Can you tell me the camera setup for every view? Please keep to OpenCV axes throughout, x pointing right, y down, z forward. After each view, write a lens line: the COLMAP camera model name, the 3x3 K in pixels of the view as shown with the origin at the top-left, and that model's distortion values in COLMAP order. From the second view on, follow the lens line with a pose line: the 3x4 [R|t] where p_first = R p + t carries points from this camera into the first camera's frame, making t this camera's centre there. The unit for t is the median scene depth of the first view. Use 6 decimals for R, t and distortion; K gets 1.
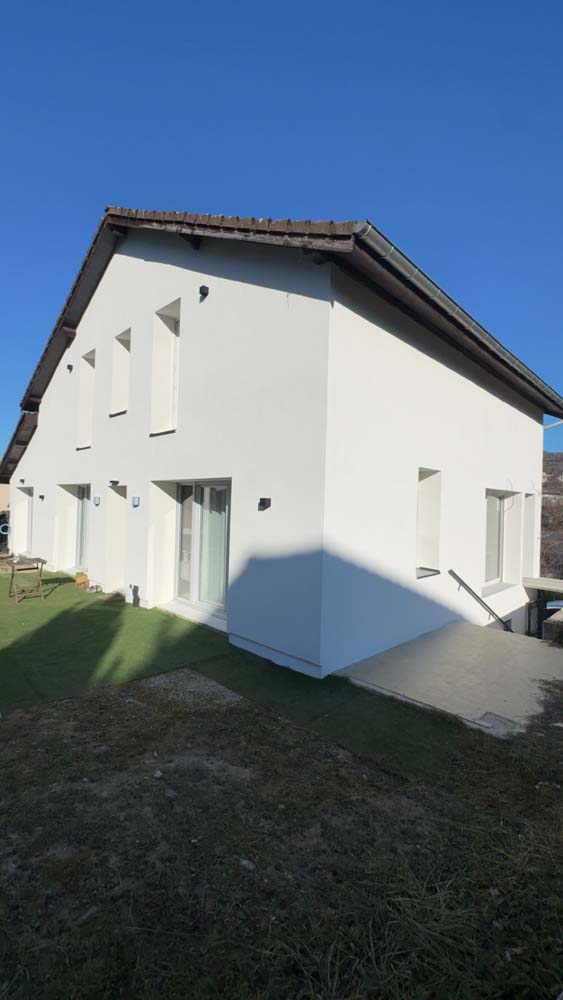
lens RADIAL K [[418.0, 0, 282.3], [0, 418.0, 500.6], [0, 0, 1]] dist [-0.004518, 0.001757]
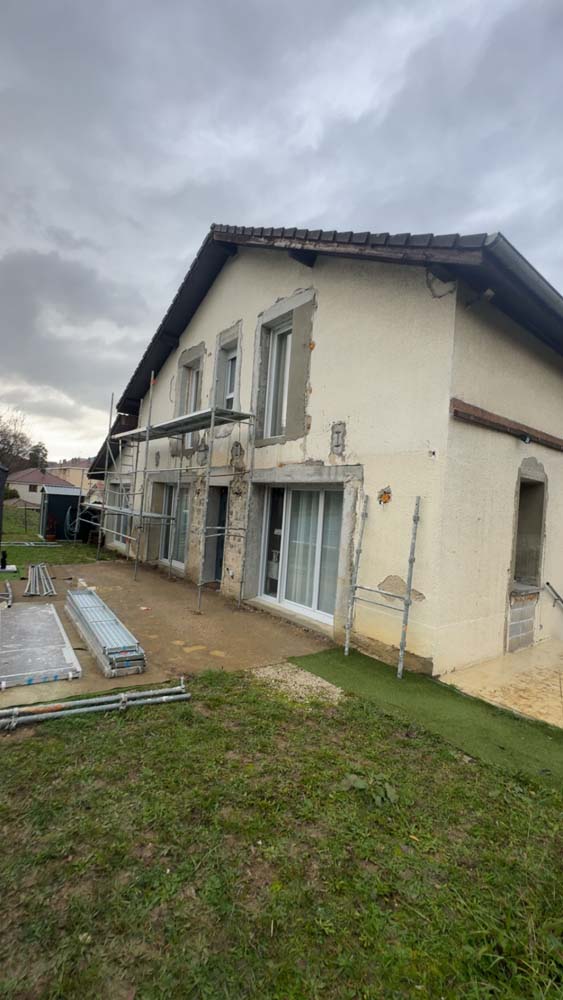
lens RADIAL K [[418.0, 0, 281.7], [0, 418.0, 499.7], [0, 0, 1]] dist [-0.004518, 0.001757]
pose [[0.990577, 0.041297, -0.130579, -0.099798], [-0.042525, 0.999073, -0.006629, 0.000760], [0.130184, 0.012119, 0.991416, -0.037173]]
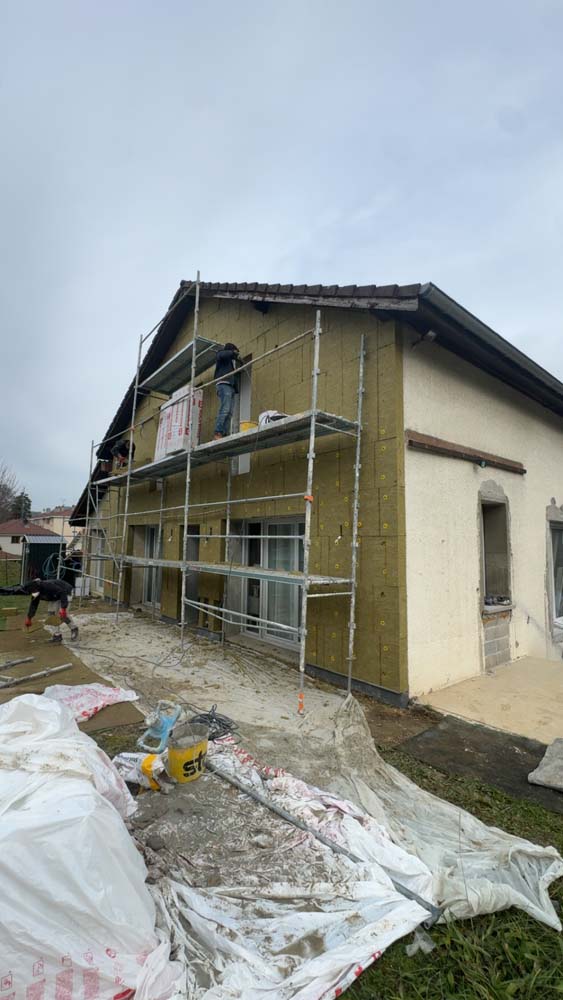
lens RADIAL K [[418.0, 0, 279.3], [0, 418.0, 501.5], [0, 0, 1]] dist [-0.004518, 0.001757]
pose [[0.994082, -0.024011, -0.105948, -0.062311], [0.014323, 0.995723, -0.091272, 0.009071], [0.107687, 0.089215, 0.990174, -0.068826]]
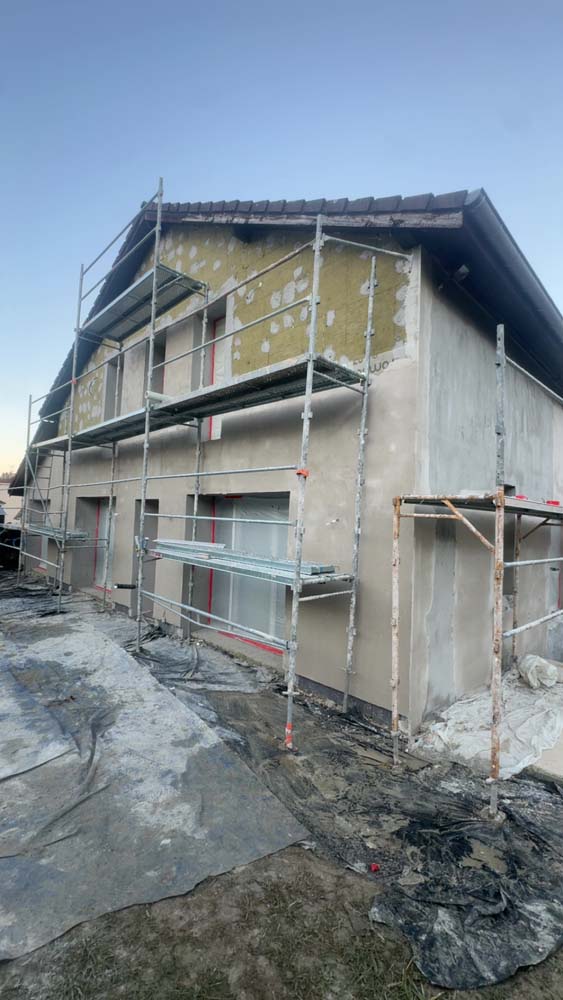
lens RADIAL K [[418.0, 0, 282.3], [0, 418.0, 499.5], [0, 0, 1]] dist [-0.004518, 0.001757]
pose [[0.999895, 0.010706, -0.009718, -0.117205], [-0.011050, 0.999288, -0.036072, -0.005588], [0.009325, 0.036176, 0.999302, 0.110556]]
